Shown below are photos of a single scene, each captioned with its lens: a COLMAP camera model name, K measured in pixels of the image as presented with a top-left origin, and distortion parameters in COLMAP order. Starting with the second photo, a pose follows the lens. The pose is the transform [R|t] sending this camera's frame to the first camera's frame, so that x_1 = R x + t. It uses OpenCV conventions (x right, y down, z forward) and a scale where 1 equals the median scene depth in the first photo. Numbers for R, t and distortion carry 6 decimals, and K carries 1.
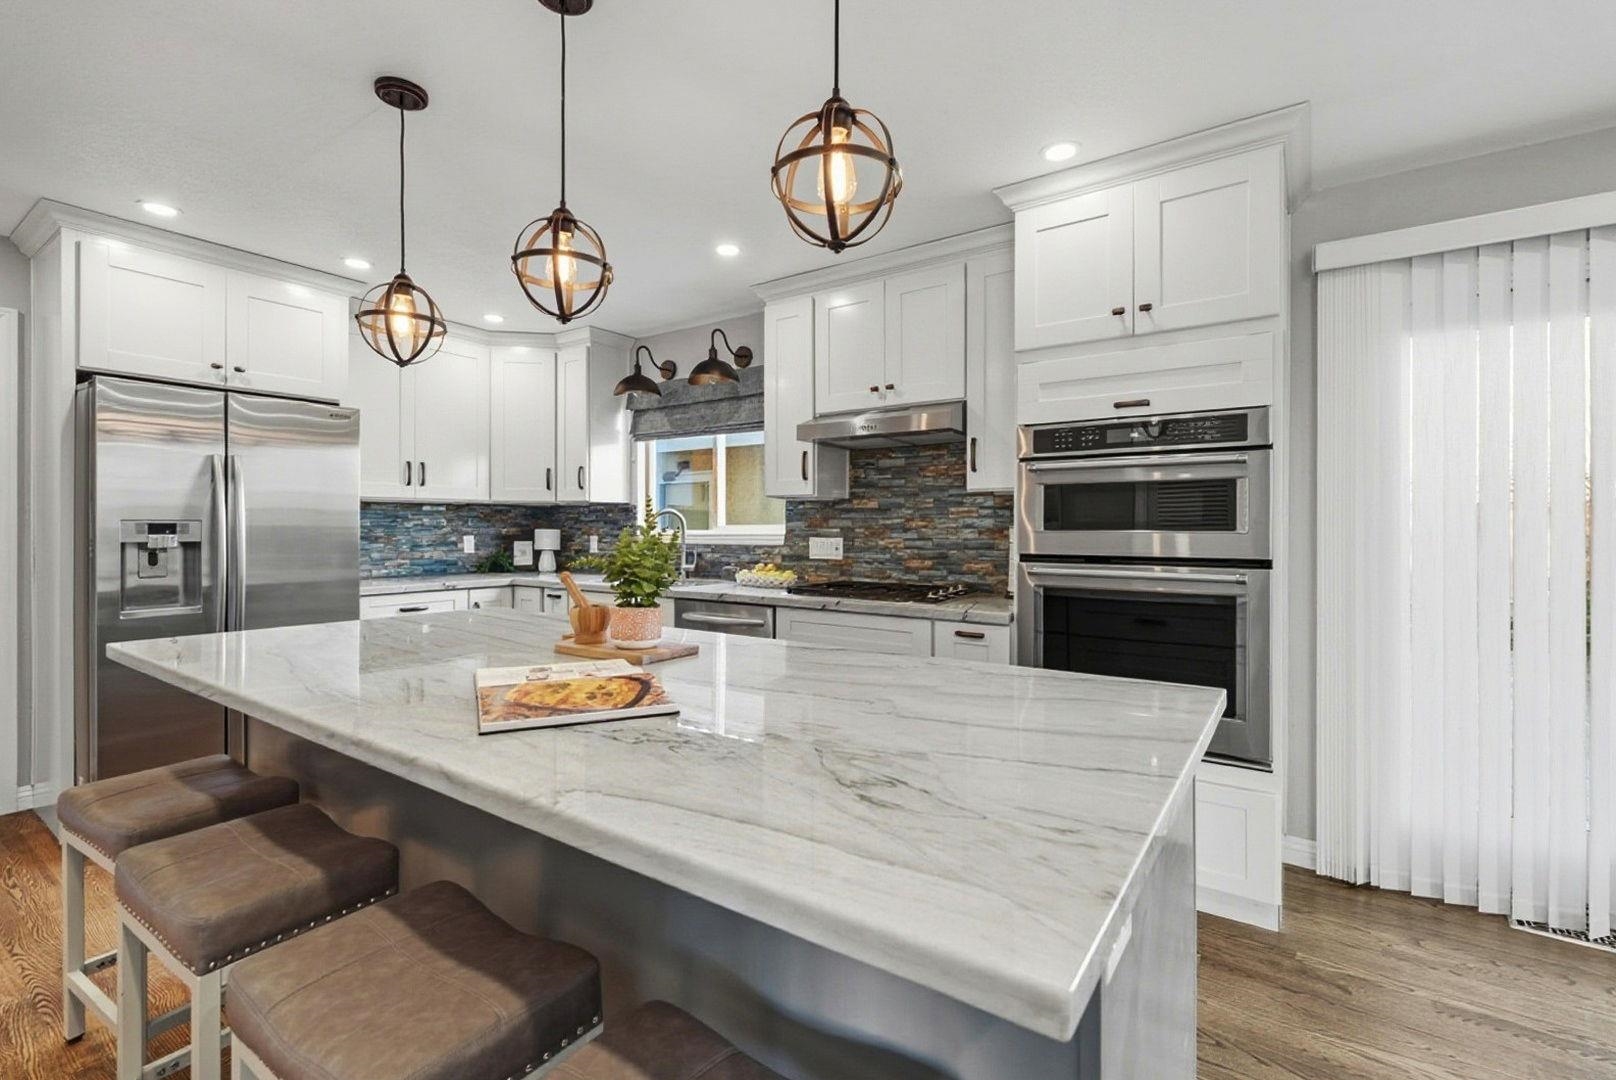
lens RADIAL K [[714.5, 0, 806.2], [0, 714.5, 531.4], [0, 0, 1]] dist [0.005245, -0.000254]
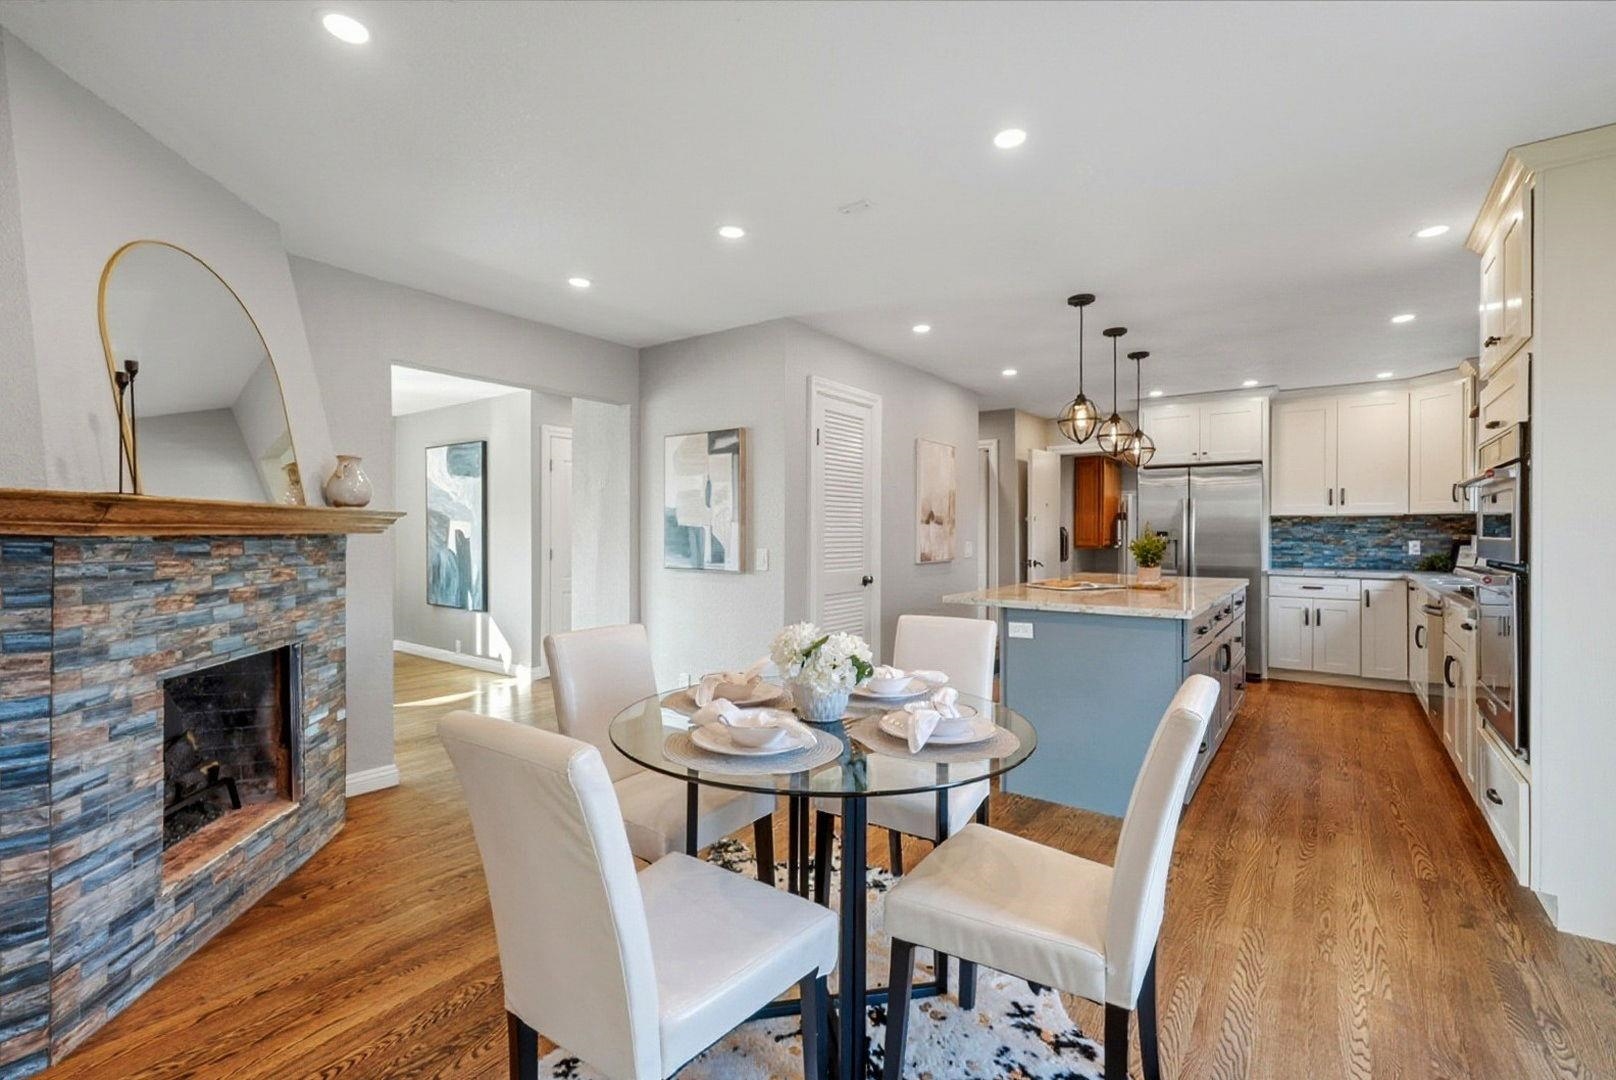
lens RADIAL K [[714.5, 0, 804.8], [0, 714.5, 533.4], [0, 0, 1]] dist [0.005245, -0.000254]
pose [[-0.022192, 0.006857, -0.999730, 0.853730], [-0.005441, 0.999961, 0.006979, -0.009643], [0.999739, 0.005594, -0.022154, -0.037195]]
